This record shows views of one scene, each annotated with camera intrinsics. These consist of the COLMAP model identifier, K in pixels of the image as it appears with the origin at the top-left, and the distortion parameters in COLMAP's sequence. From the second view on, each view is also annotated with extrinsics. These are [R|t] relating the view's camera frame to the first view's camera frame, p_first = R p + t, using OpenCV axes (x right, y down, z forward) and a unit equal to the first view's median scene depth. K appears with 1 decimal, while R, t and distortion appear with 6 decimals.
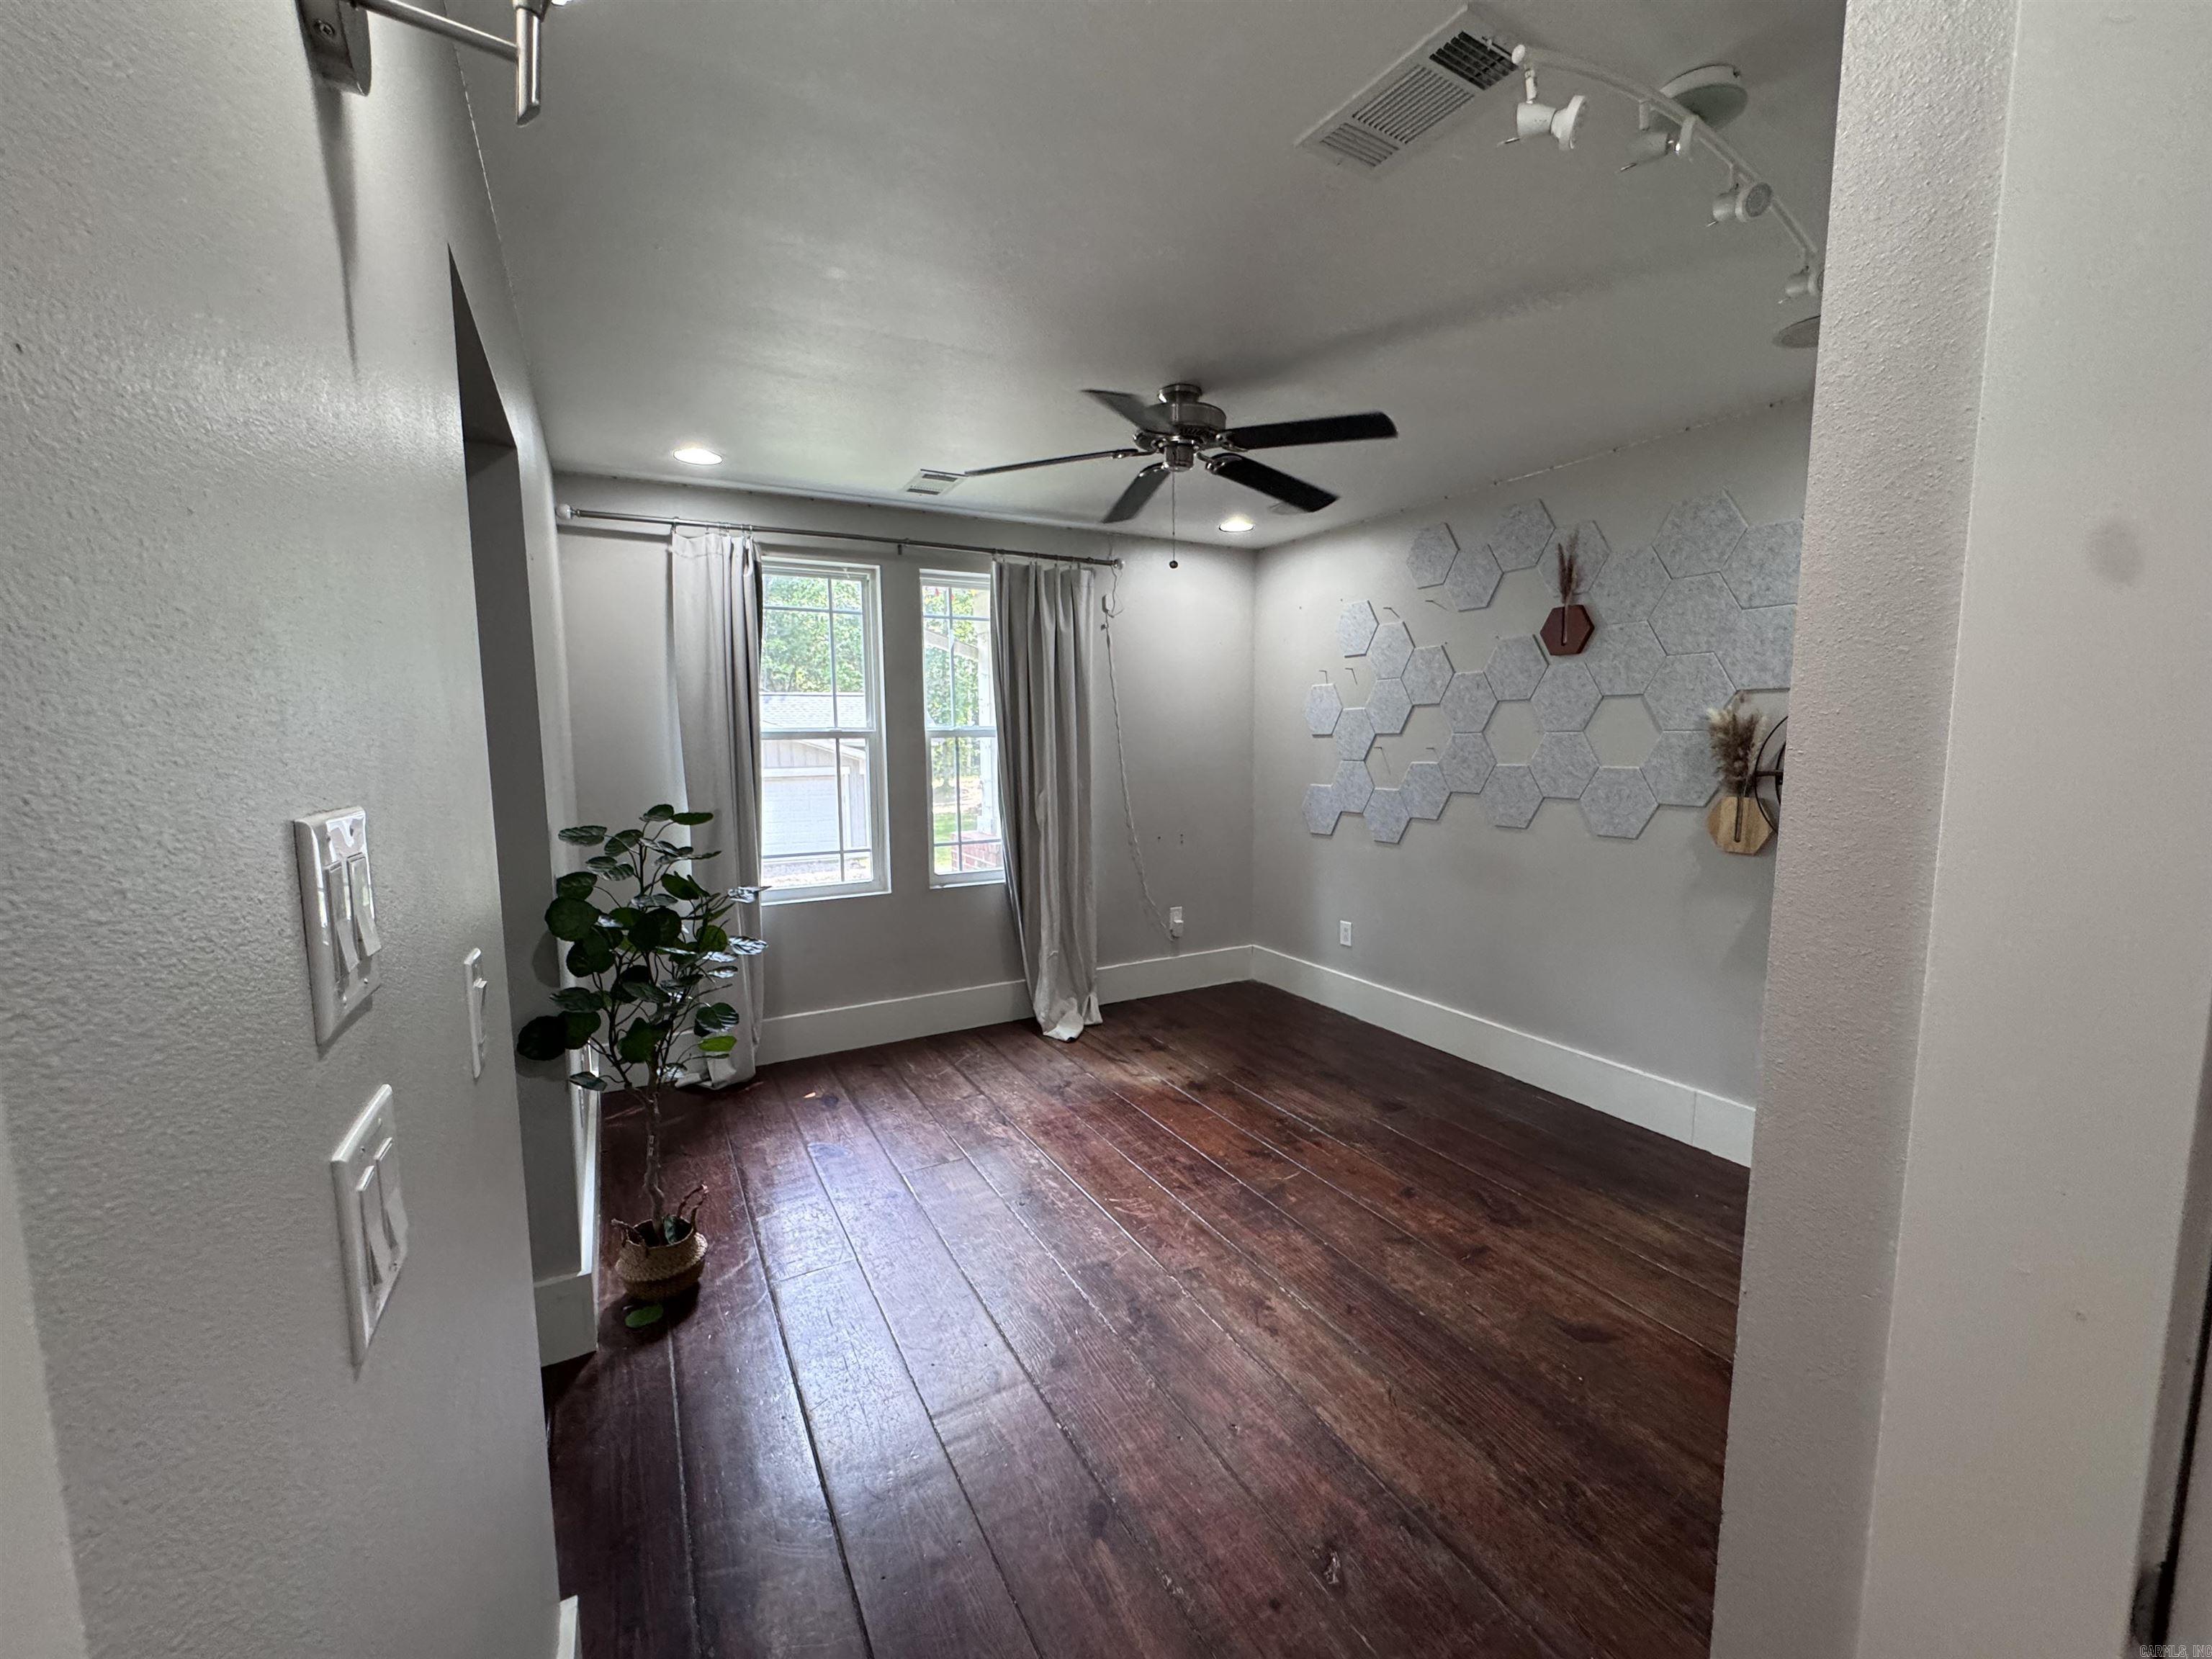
lens RADIAL K [[887.1, 0, 1106.5], [0, 887.1, 828.5], [0, 0, 1]] dist [-0.003152, 0.000603]
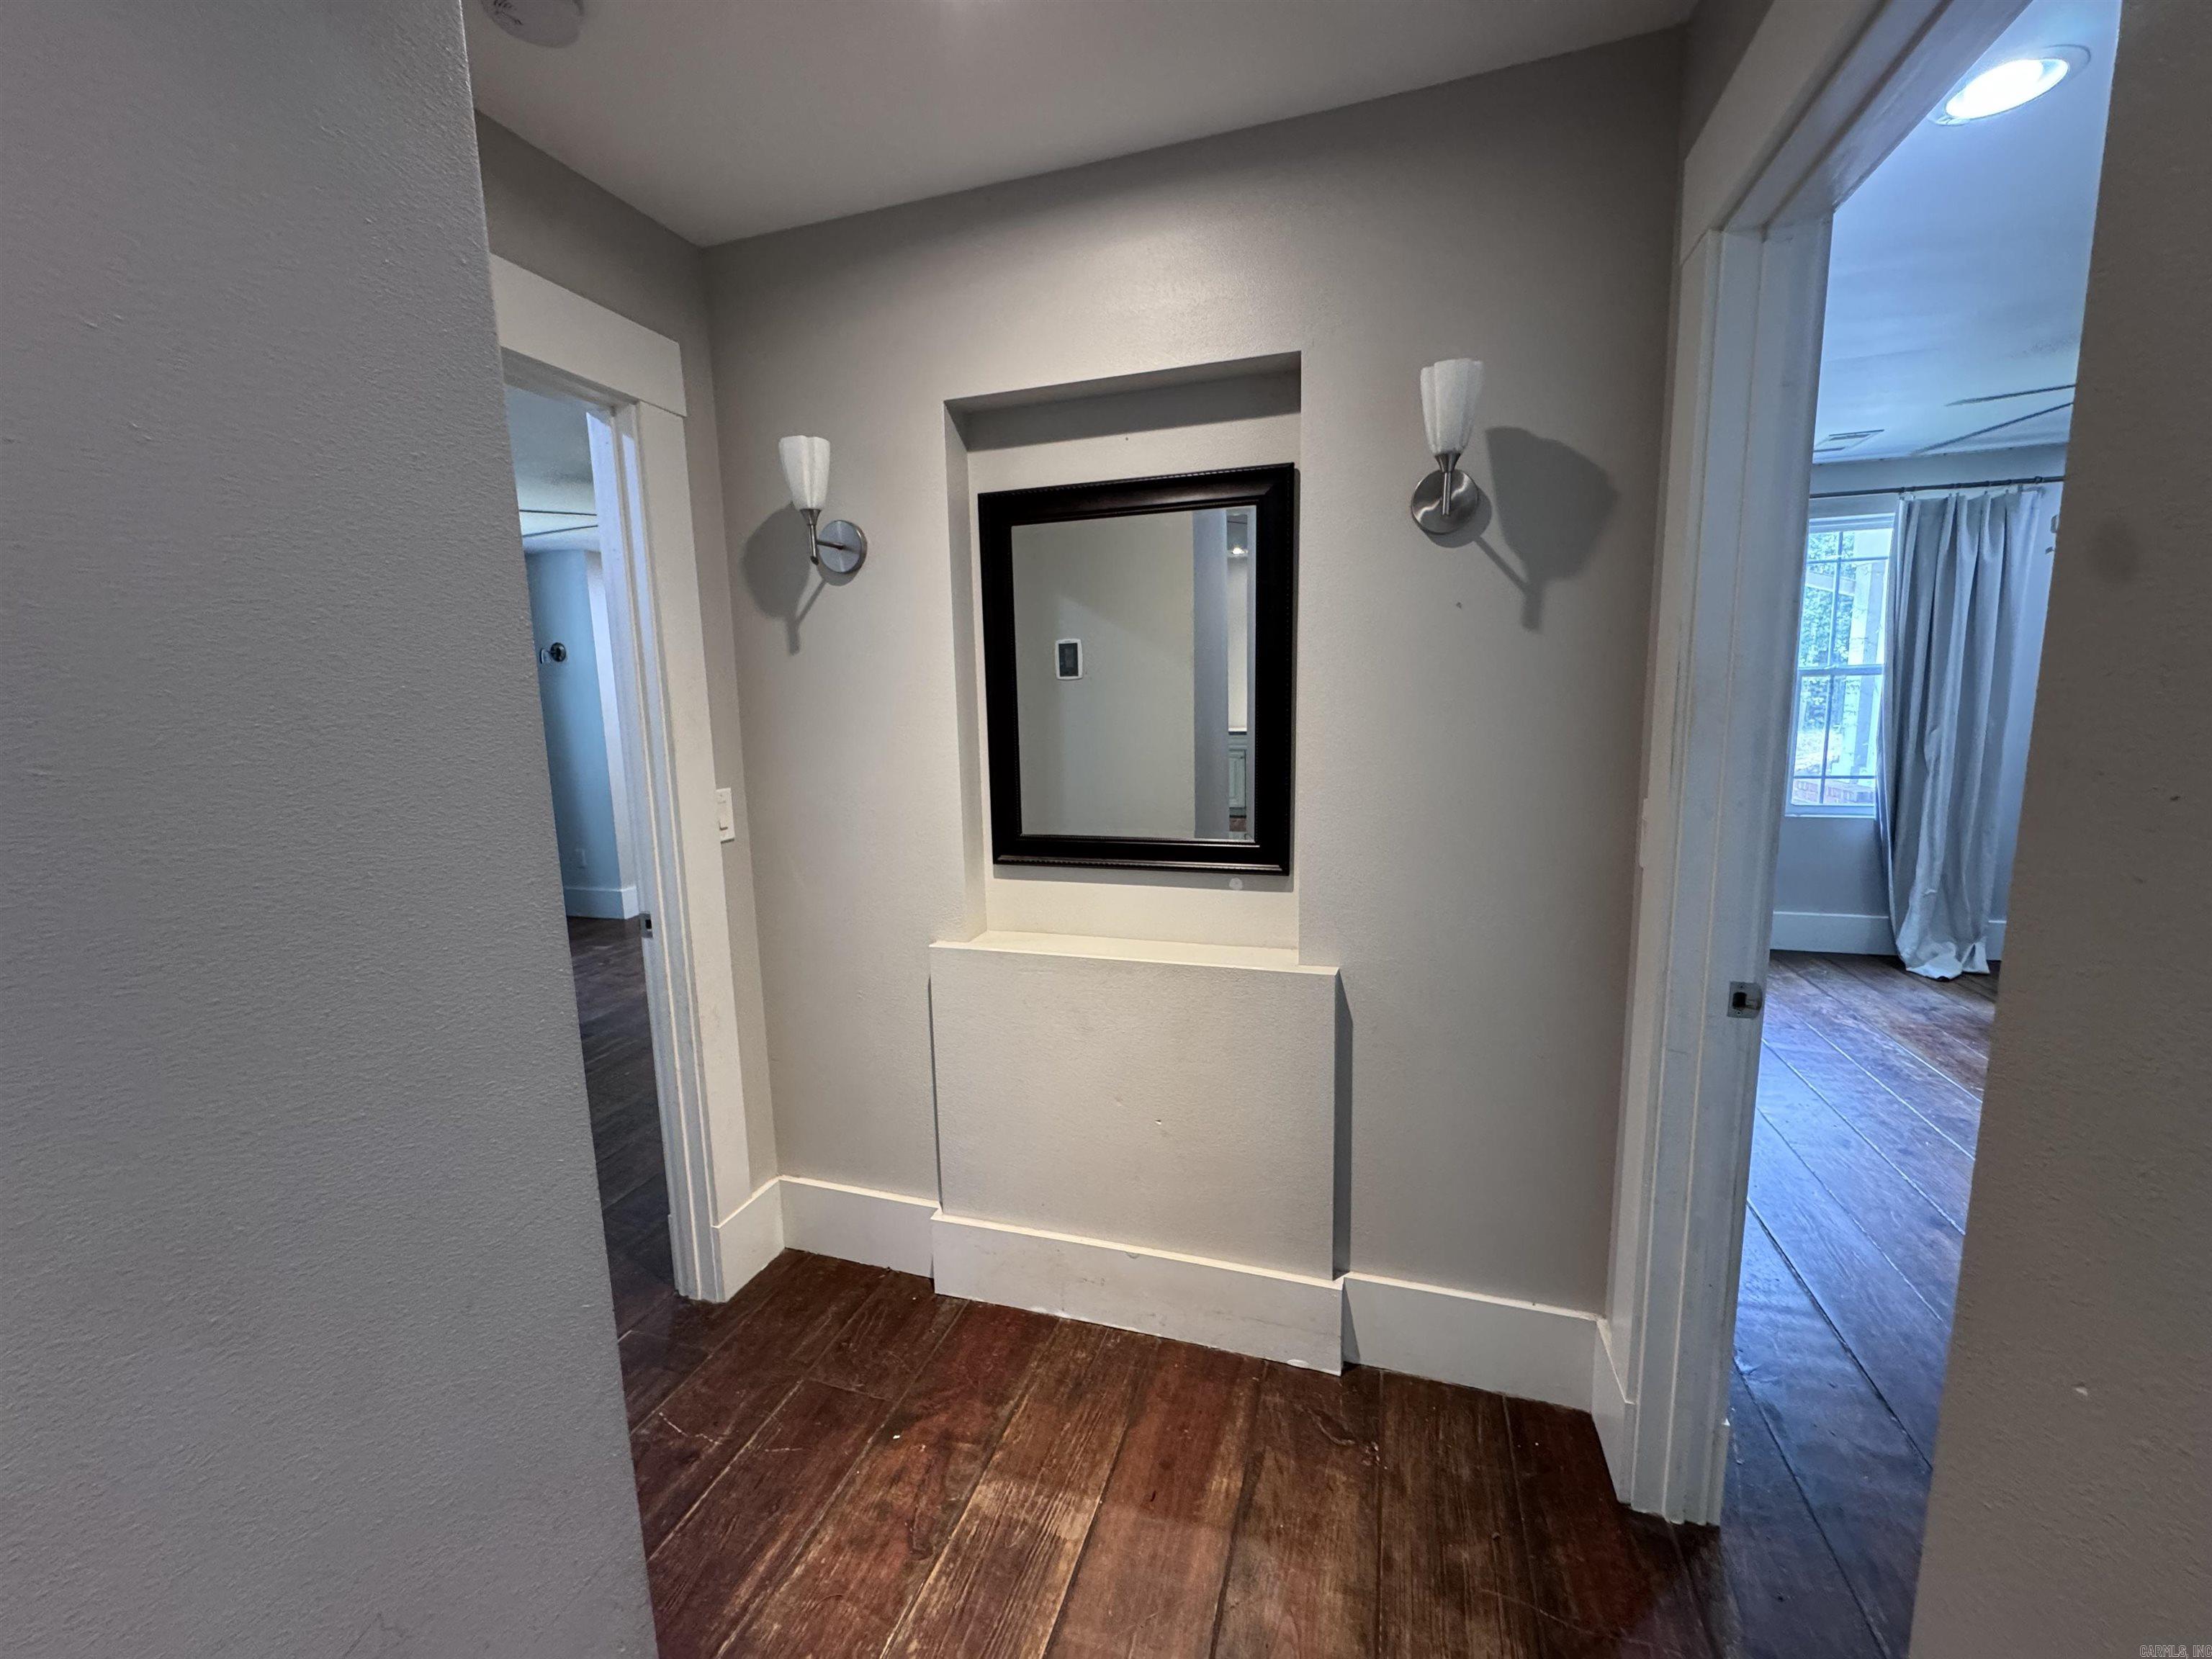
lens RADIAL K [[887.1, 0, 1108.8], [0, 887.1, 819.3], [0, 0, 1]] dist [-0.003152, 0.000603]
pose [[0.686669, 0.095735, -0.720639, 0.015154], [-0.061300, 0.995386, 0.073824, 0.042449], [0.724381, -0.006517, 0.689369, -0.352430]]
